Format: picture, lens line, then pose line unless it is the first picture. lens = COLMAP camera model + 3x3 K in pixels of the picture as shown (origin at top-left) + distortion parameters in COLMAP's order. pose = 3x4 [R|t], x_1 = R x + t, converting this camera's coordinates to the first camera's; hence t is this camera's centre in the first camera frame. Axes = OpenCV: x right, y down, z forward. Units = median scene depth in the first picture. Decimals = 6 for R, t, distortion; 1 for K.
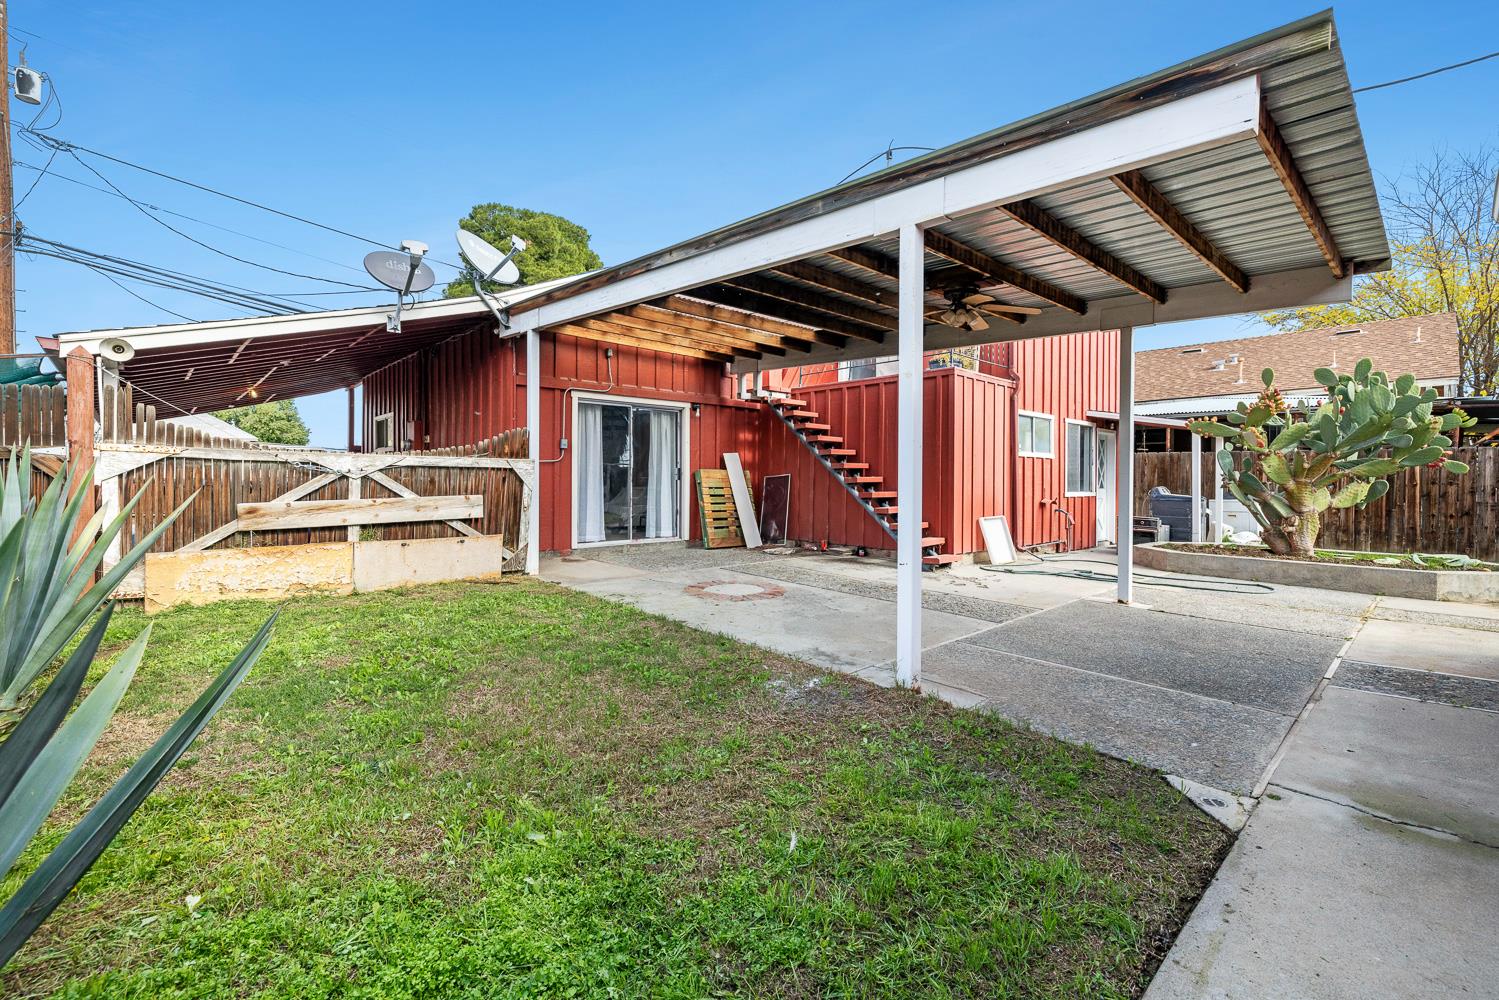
lens RADIAL K [[658.3, 0, 748.5], [0, 658.3, 481.4], [0, 0, 1]] dist [-0.000836, -0.000092]
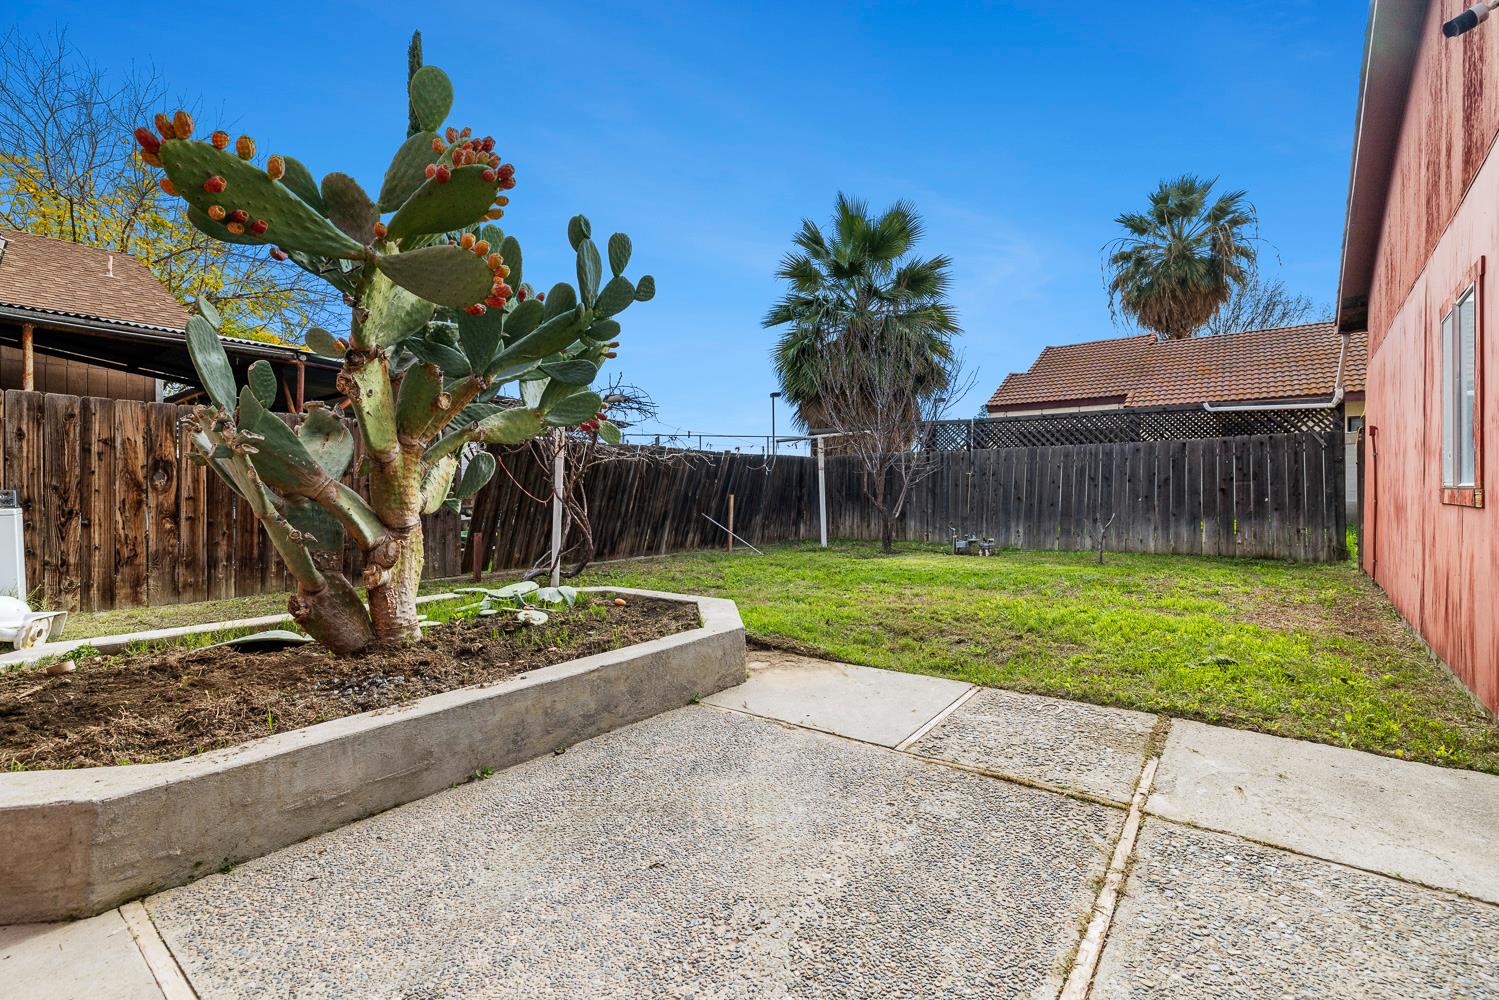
lens RADIAL K [[635.4, 0, 749.5], [0, 635.4, 500.0], [0, 0, 1]] dist [0.001257, 0.000027]
pose [[-0.173517, -0.016078, 0.984700, 0.748036], [0.004890, 0.999840, 0.017187, 0.041070], [-0.984819, 0.007797, -0.173411, 1.444640]]
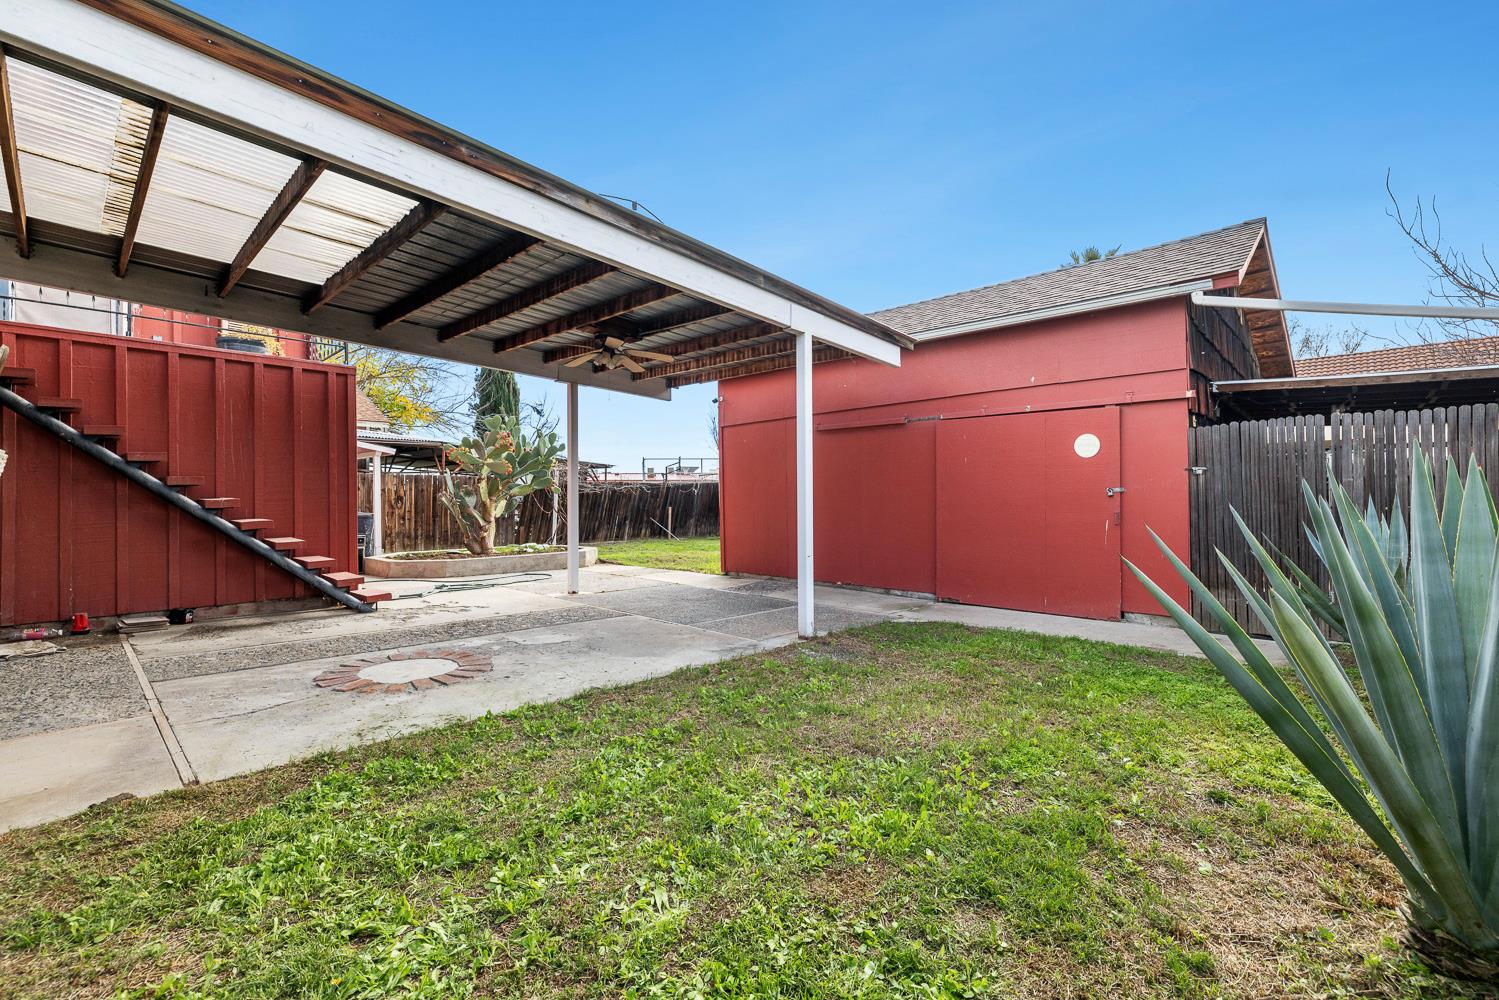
lens RADIAL K [[635.4, 0, 749.5], [0, 635.4, 500.0], [0, 0, 1]] dist [0.001257, 0.000027]
pose [[-0.068759, -0.008850, 0.997594, -0.889313], [0.006045, 0.999939, 0.009287, -0.013865], [-0.997615, 0.006669, -0.068701, 0.907274]]
